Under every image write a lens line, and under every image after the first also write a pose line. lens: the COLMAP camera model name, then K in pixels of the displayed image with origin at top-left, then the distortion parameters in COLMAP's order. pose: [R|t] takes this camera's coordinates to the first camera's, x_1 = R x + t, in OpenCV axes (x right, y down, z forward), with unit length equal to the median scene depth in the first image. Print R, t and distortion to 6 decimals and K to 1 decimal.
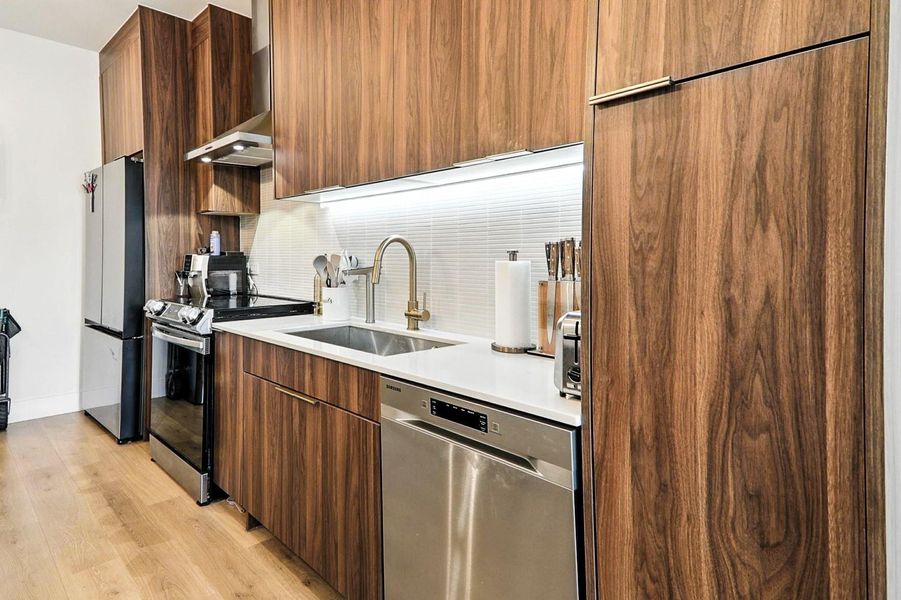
lens RADIAL K [[515.7, 0, 365.2], [0, 515.7, 266.2], [0, 0, 1]] dist [0.101078, 0.000104]
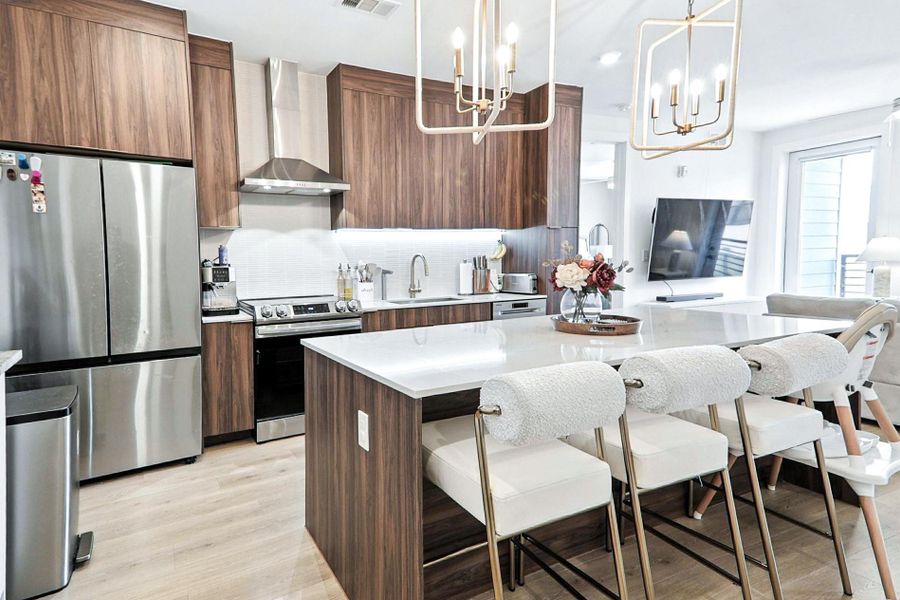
lens RADIAL K [[474.8, 0, 400.1], [0, 474.8, 293.0], [0, 0, 1]] dist [0.096284, -0.004693]
pose [[0.206140, -0.076338, 0.975540, -1.778351], [0.037410, 0.996838, 0.070100, -0.034432], [-0.977807, 0.022045, 0.208344, 0.624197]]
